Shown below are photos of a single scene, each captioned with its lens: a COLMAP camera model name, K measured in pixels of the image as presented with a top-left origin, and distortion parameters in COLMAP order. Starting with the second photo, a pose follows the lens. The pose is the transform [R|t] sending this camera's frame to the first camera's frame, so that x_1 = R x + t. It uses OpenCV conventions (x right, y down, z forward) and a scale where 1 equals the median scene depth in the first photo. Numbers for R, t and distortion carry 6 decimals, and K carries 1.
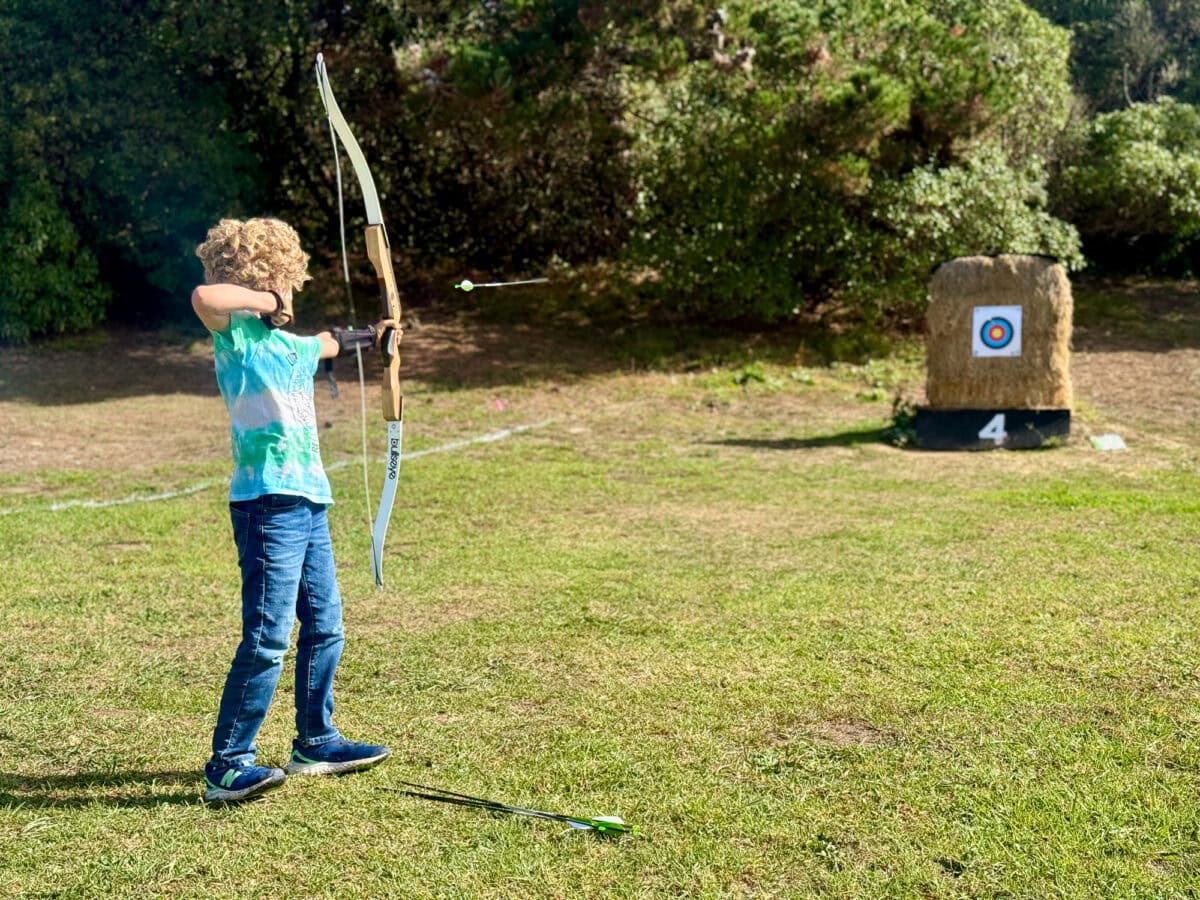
lens RADIAL K [[1660.6, 0, 600.0], [0, 1660.6, 450.0], [0, 0, 1]] dist [0.301480, -0.755289]
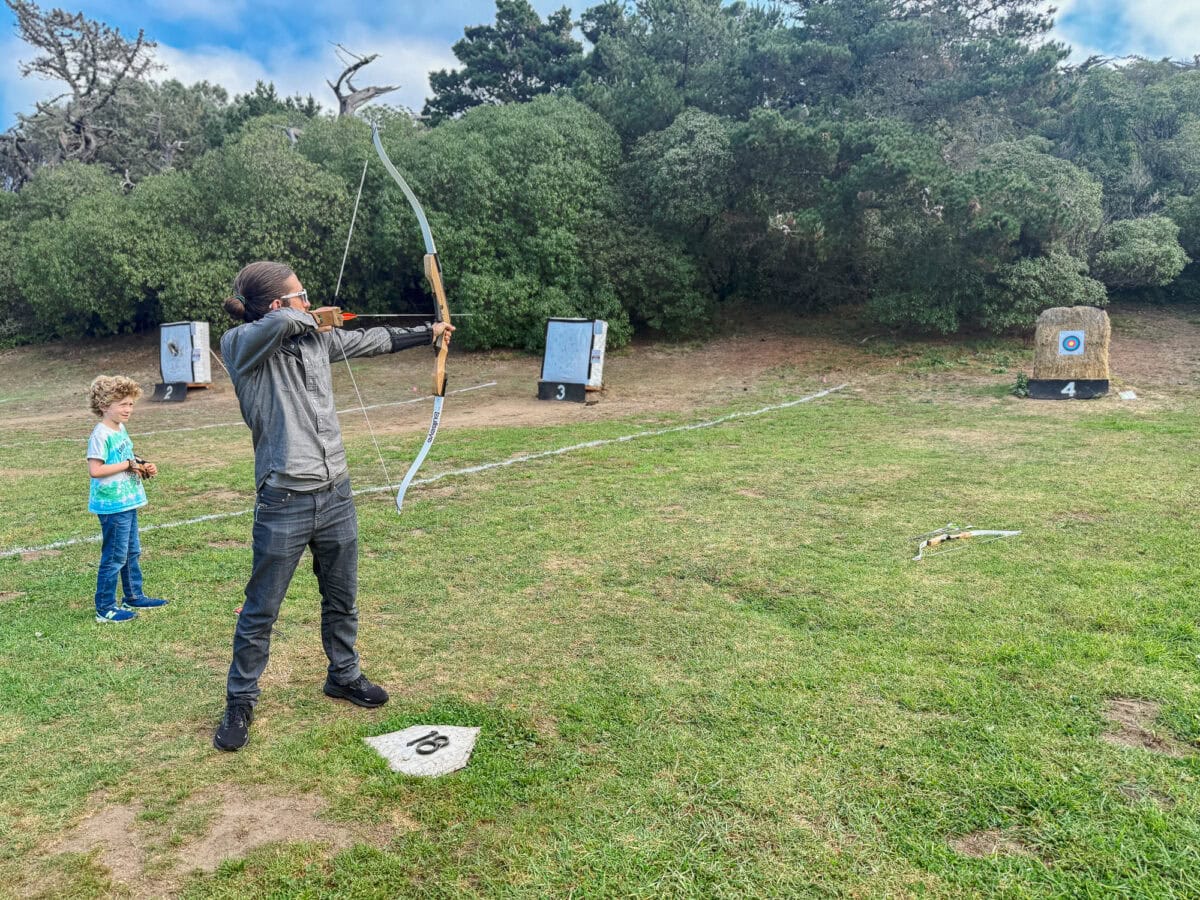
lens RADIAL K [[841.8, 0, 600.9], [0, 841.8, 472.7], [0, 0, 1]] dist [-0.001723, -0.002082]
pose [[0.972312, 0.009702, -0.233483, -0.073170], [0.014034, 0.994910, 0.099784, -0.016624], [0.233263, -0.100298, 0.967227, -0.144466]]
